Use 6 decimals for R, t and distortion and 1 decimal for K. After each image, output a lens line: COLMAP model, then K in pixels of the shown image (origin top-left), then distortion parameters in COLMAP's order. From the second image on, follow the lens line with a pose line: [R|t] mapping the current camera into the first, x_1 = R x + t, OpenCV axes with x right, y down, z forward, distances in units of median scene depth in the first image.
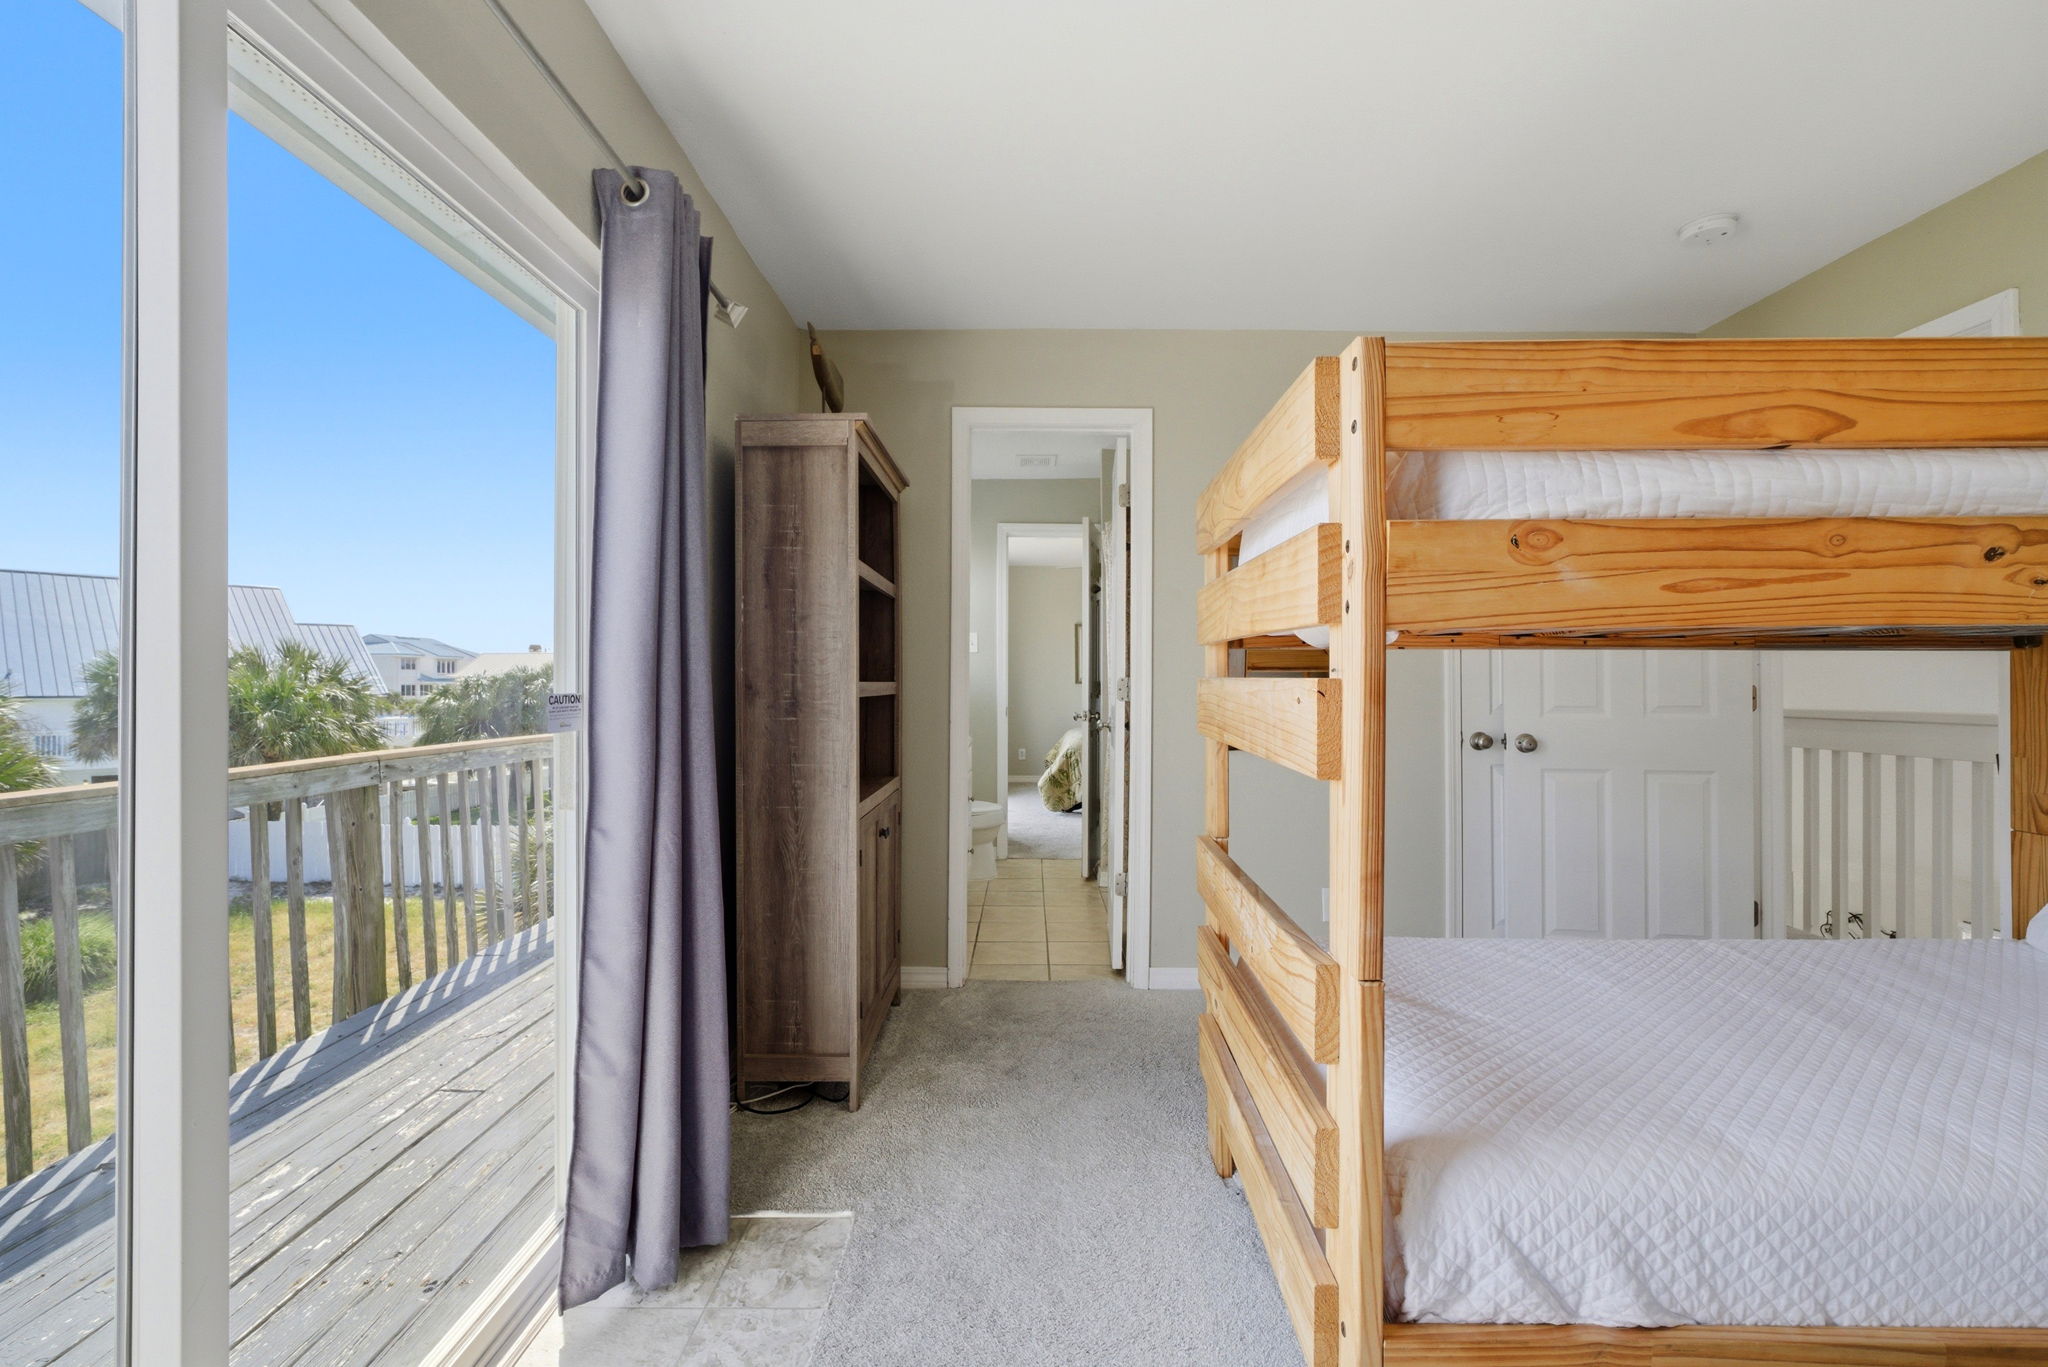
lens RADIAL K [[902.3, 0, 1016.5], [0, 902.3, 683.1], [0, 0, 1]] dist [-0.018831, 0.004025]
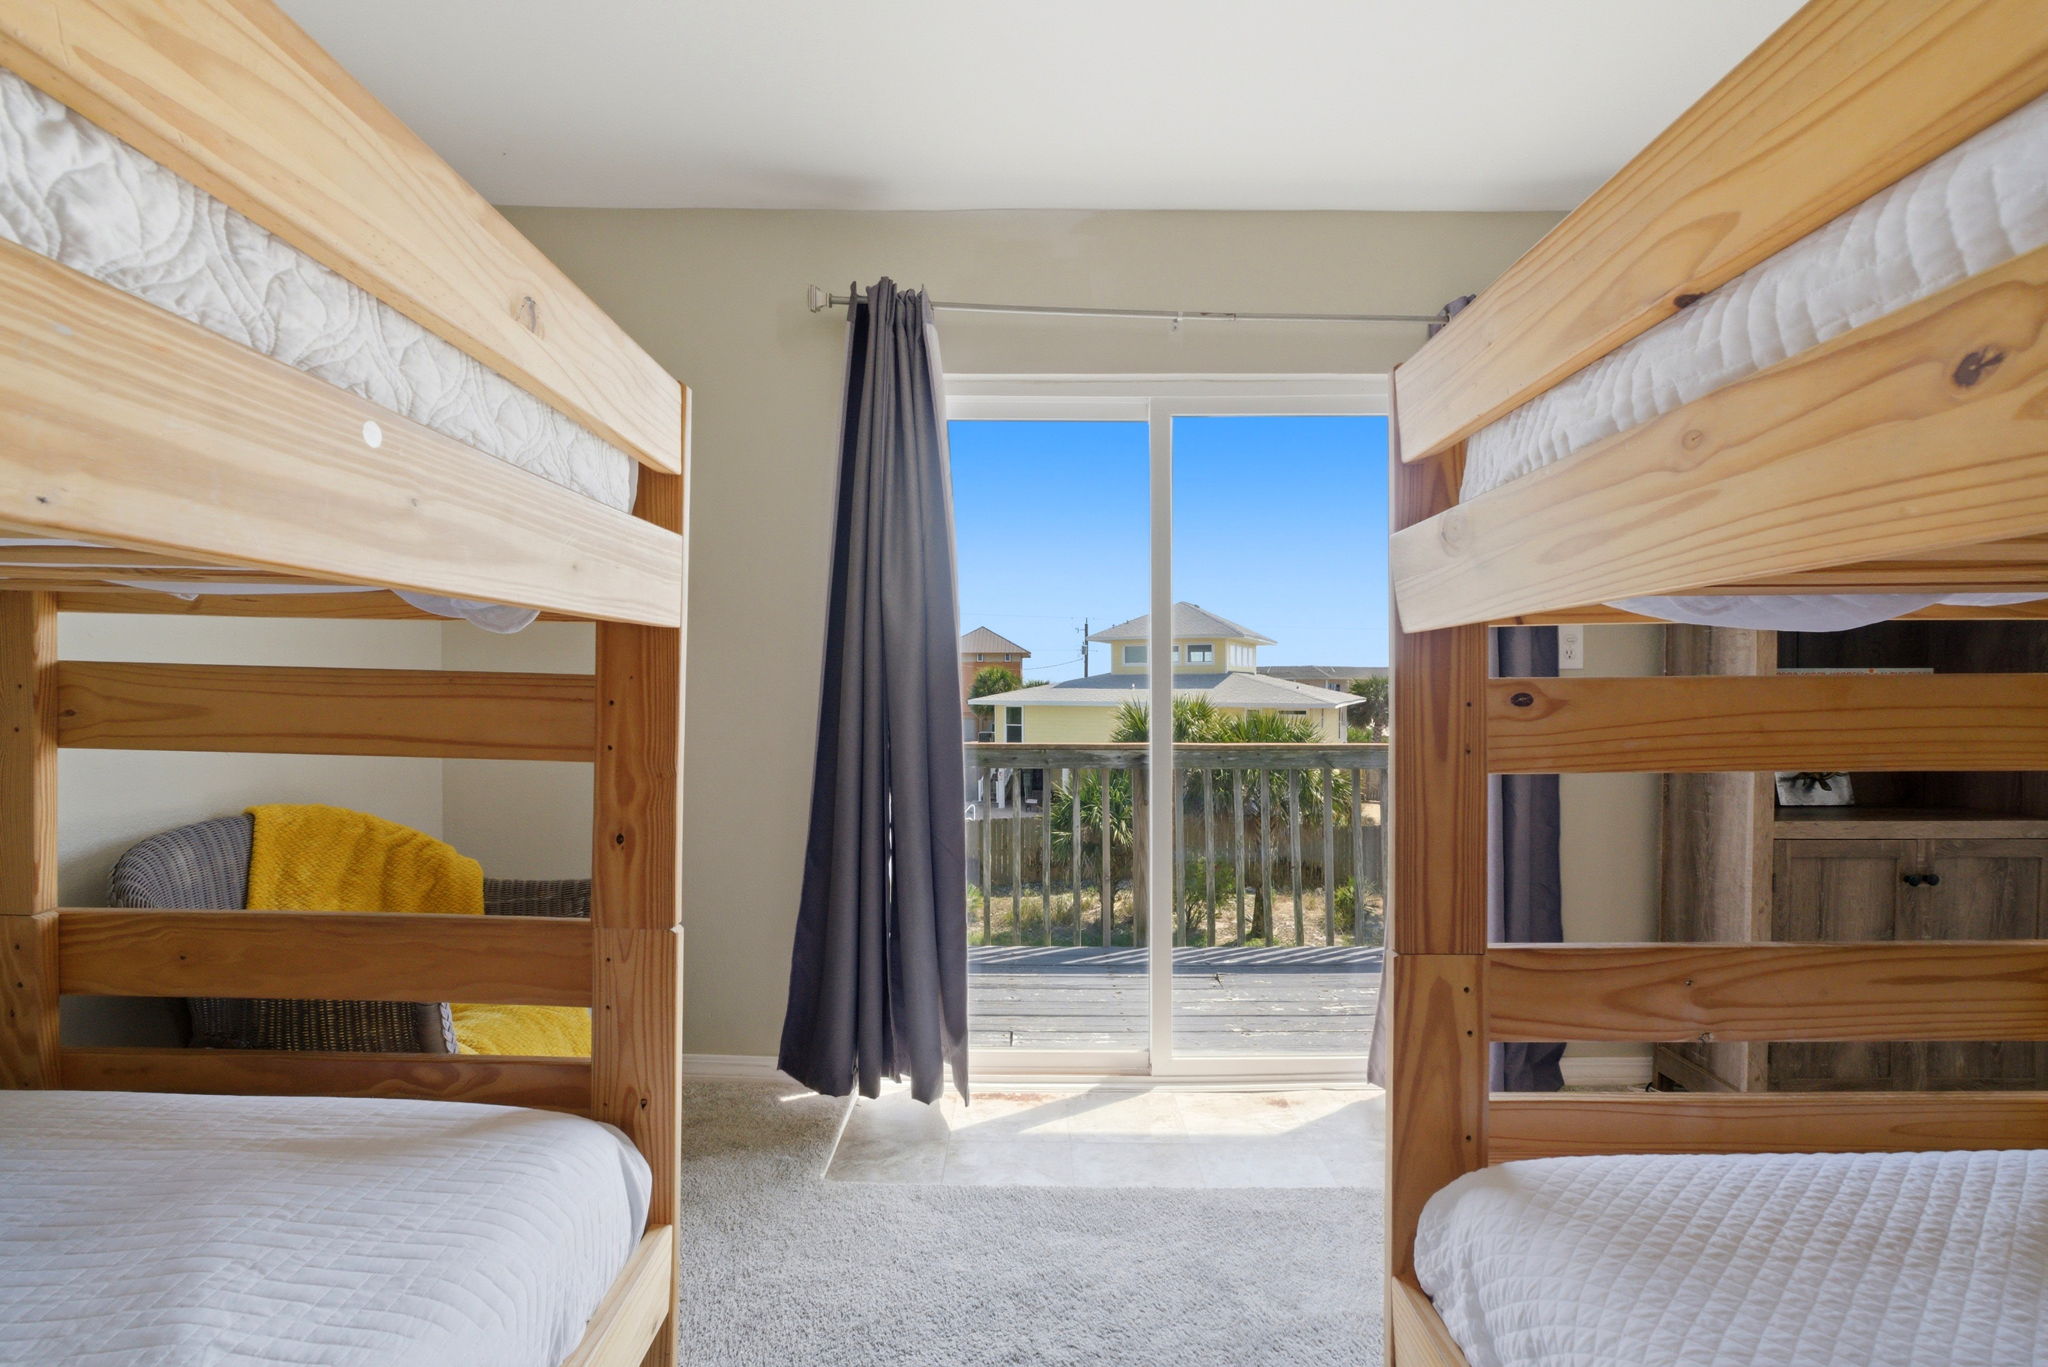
lens RADIAL K [[902.3, 0, 1017.7], [0, 902.3, 687.5], [0, 0, 1]] dist [-0.018831, 0.004025]
pose [[0.022259, 0.000691, -0.999752, 1.505166], [-0.002689, 0.999996, 0.000631, 0.009694], [0.999749, 0.002674, 0.022261, 0.524298]]
